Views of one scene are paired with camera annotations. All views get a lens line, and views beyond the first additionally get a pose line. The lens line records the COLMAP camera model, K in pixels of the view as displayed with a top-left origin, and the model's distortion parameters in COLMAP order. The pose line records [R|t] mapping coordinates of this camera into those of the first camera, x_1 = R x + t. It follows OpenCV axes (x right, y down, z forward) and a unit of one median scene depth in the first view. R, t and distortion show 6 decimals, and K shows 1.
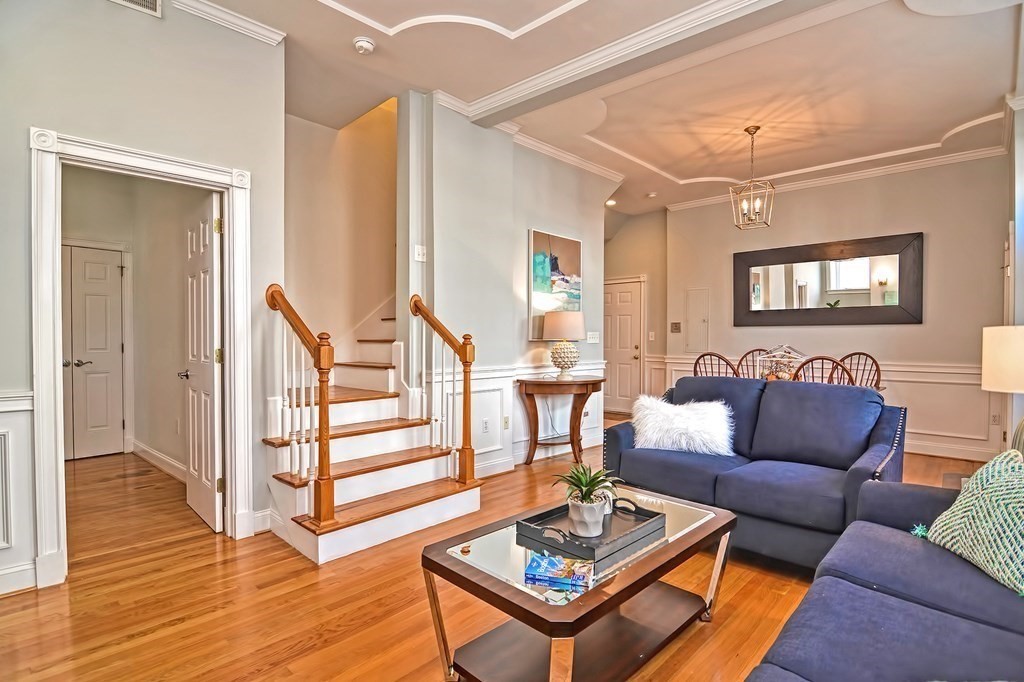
lens RADIAL K [[506.2, 0, 500.1], [0, 506.2, 341.5], [0, 0, 1]] dist [-0.003012, -0.001307]
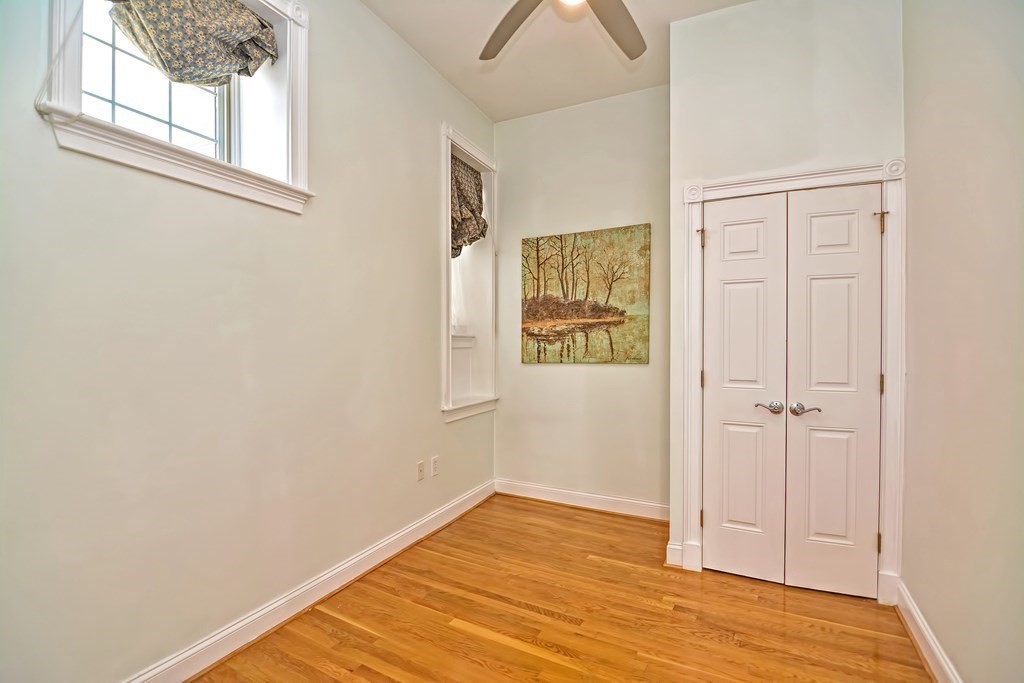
lens RADIAL K [[506.2, 0, 500.1], [0, 506.2, 342.0], [0, 0, 1]] dist [-0.003012, -0.001307]
pose [[0.267217, 0.001494, -0.963635, -0.385951], [-0.022527, 0.999735, -0.004696, -0.016691], [0.963373, 0.022963, 0.267180, 0.527604]]
